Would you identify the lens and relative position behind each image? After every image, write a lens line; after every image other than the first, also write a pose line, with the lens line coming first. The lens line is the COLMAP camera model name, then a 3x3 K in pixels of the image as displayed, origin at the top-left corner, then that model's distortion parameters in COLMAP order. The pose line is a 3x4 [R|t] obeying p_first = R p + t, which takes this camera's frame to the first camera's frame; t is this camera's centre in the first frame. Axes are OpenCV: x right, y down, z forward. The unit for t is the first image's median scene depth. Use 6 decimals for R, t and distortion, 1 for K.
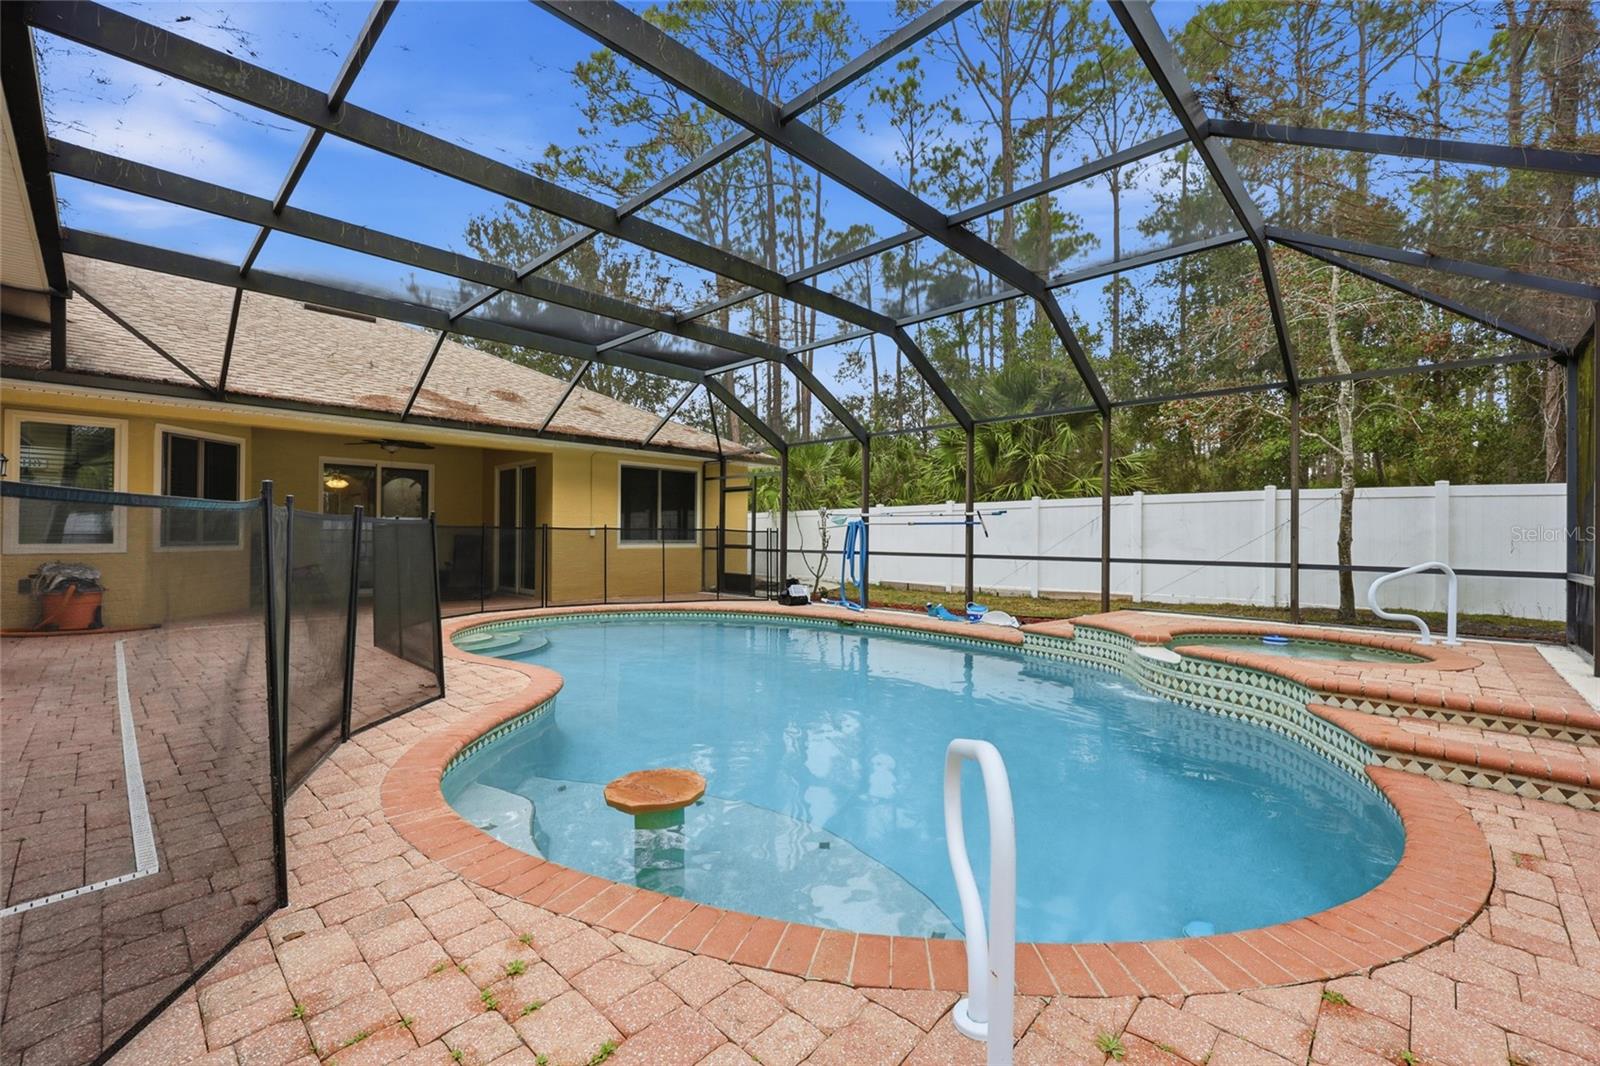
lens RADIAL K [[665.5, 0, 795.5], [0, 665.5, 515.3], [0, 0, 1]] dist [0.000324, 0.000014]
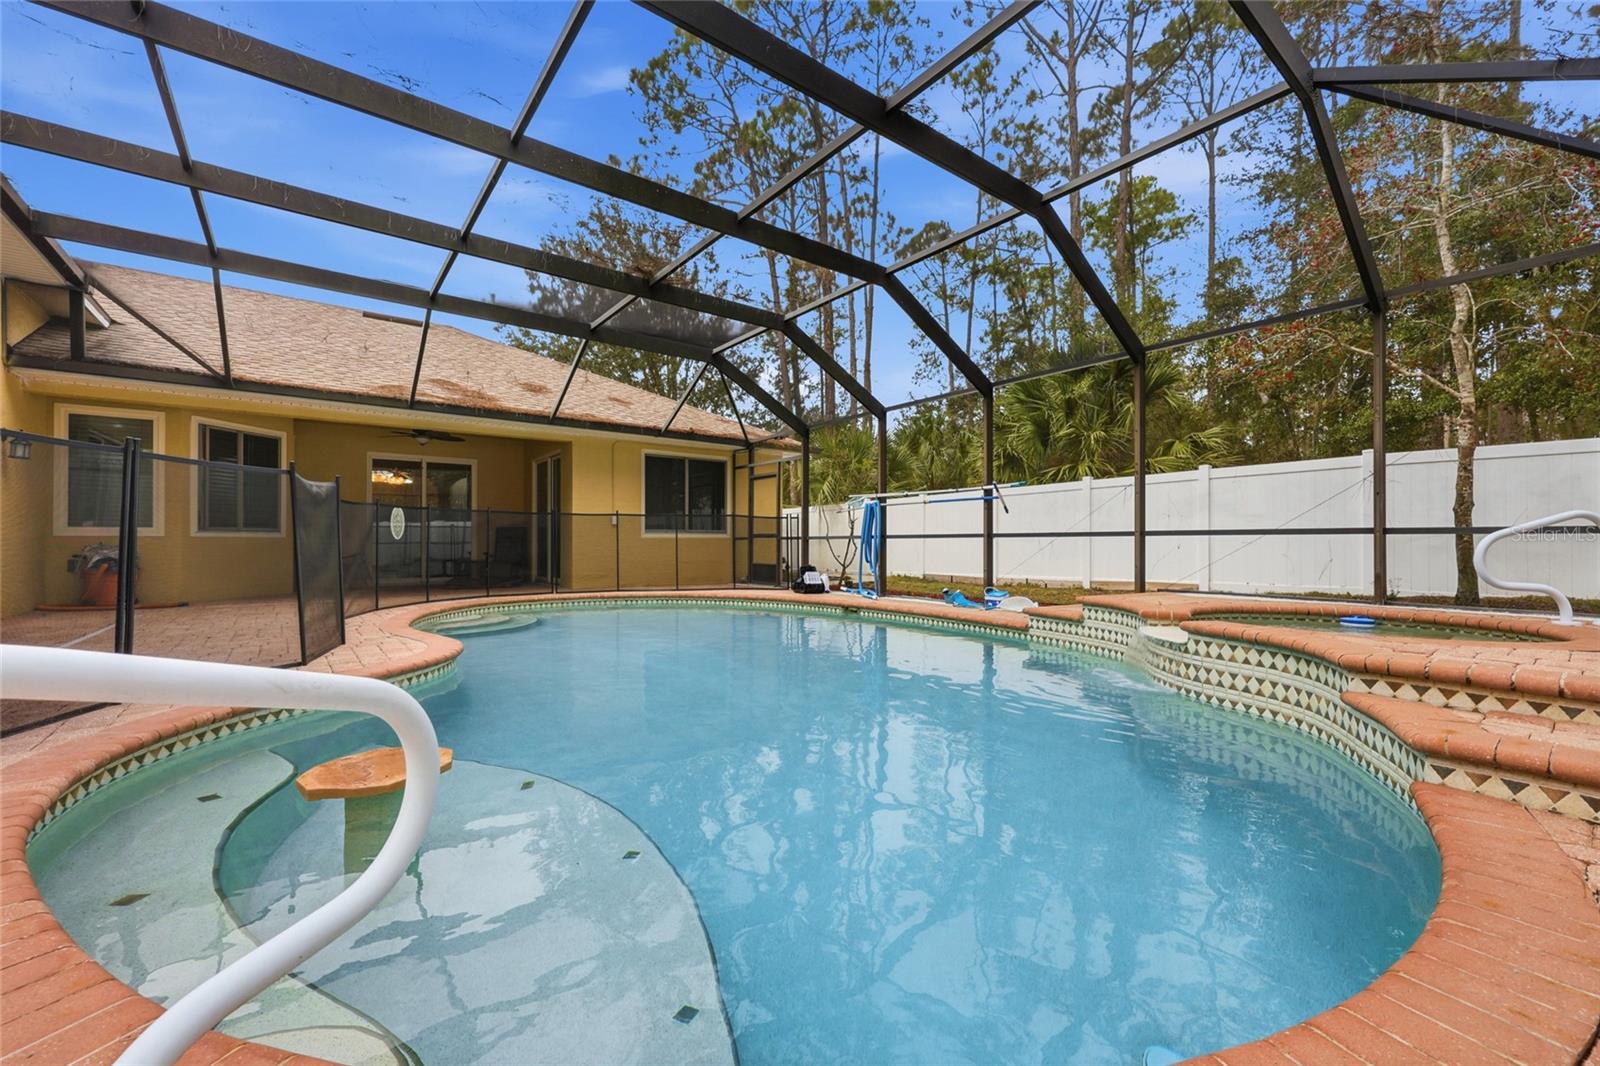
lens RADIAL K [[640.9, 0, 798.6], [0, 640.9, 535.1], [0, 0, 1]] dist [-0.001157, 0.000086]
pose [[0.989401, -0.009633, -0.144889, 0.135230], [0.011846, 0.999826, 0.014421, 0.045797], [0.144724, -0.015984, 0.989343, 0.116078]]
